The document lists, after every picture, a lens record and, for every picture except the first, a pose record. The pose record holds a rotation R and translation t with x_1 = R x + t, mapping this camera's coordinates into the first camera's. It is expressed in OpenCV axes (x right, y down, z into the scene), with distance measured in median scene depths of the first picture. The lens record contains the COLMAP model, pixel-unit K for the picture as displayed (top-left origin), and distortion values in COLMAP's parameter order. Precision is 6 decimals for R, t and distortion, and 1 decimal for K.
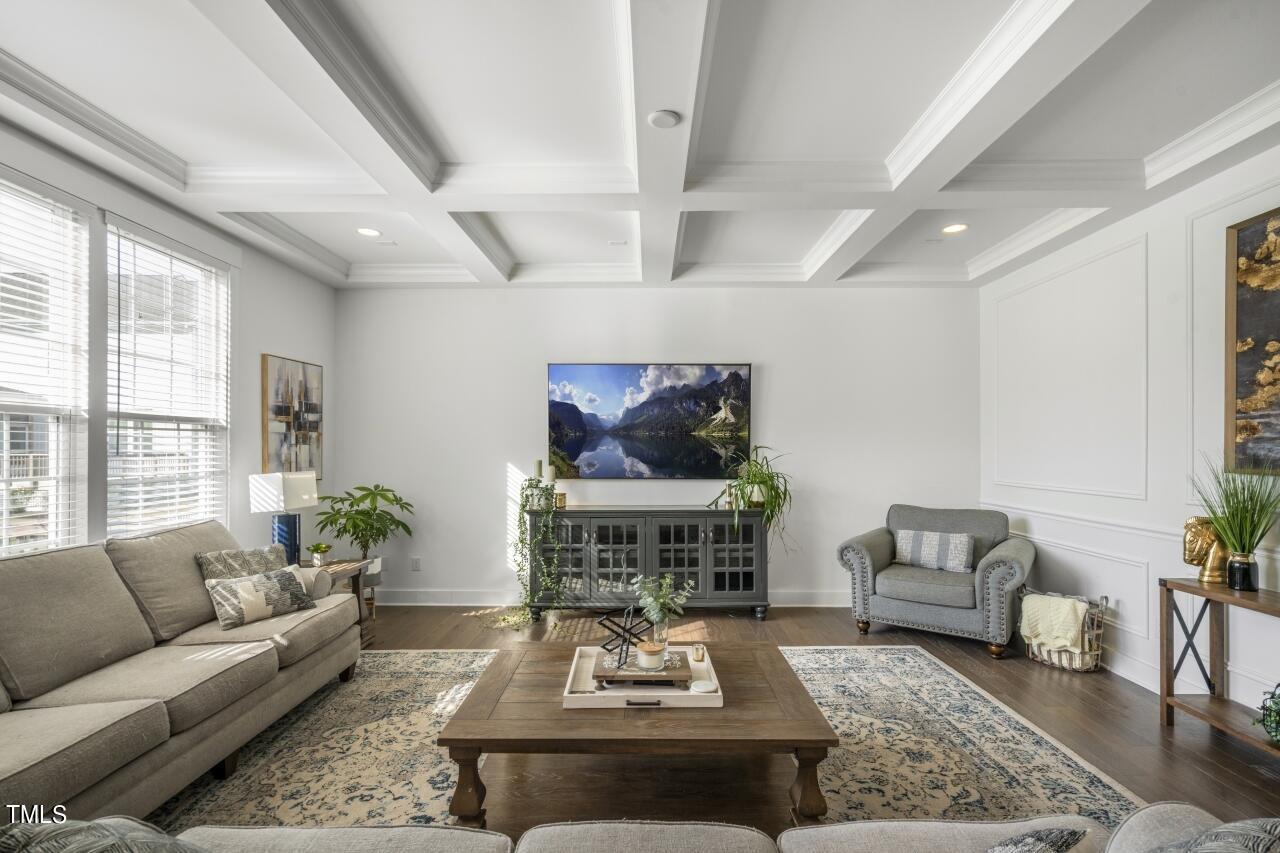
lens RADIAL K [[590.3, 0, 662.6], [0, 590.3, 447.4], [0, 0, 1]] dist [-0.009594, 0.004282]
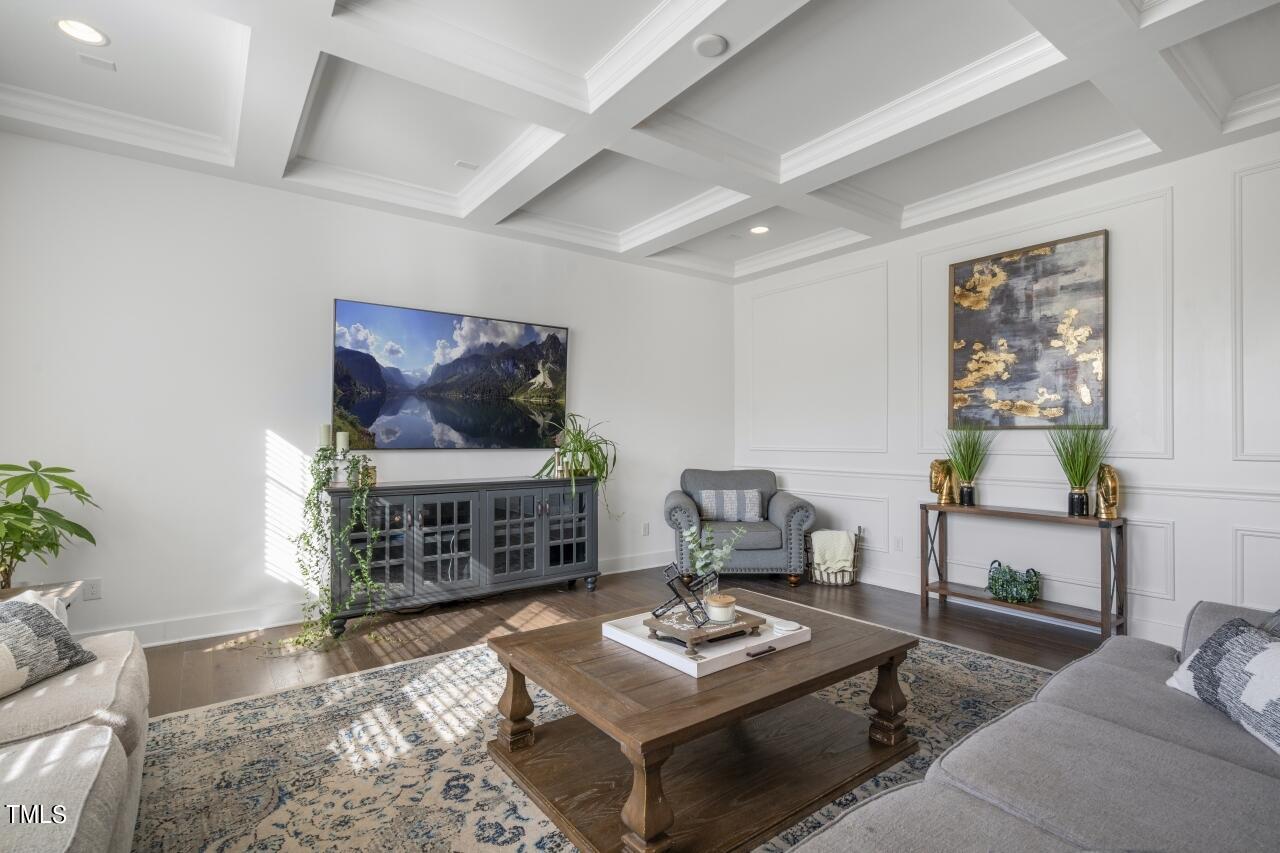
lens RADIAL K [[590.3, 0, 650.1], [0, 590.3, 436.7], [0, 0, 1]] dist [-0.009594, 0.004282]
pose [[0.804792, 0.001422, 0.593556, -0.342693], [0.000134, 0.999997, -0.002577, 0.041565], [-0.593557, 0.002154, 0.804789, 0.159127]]
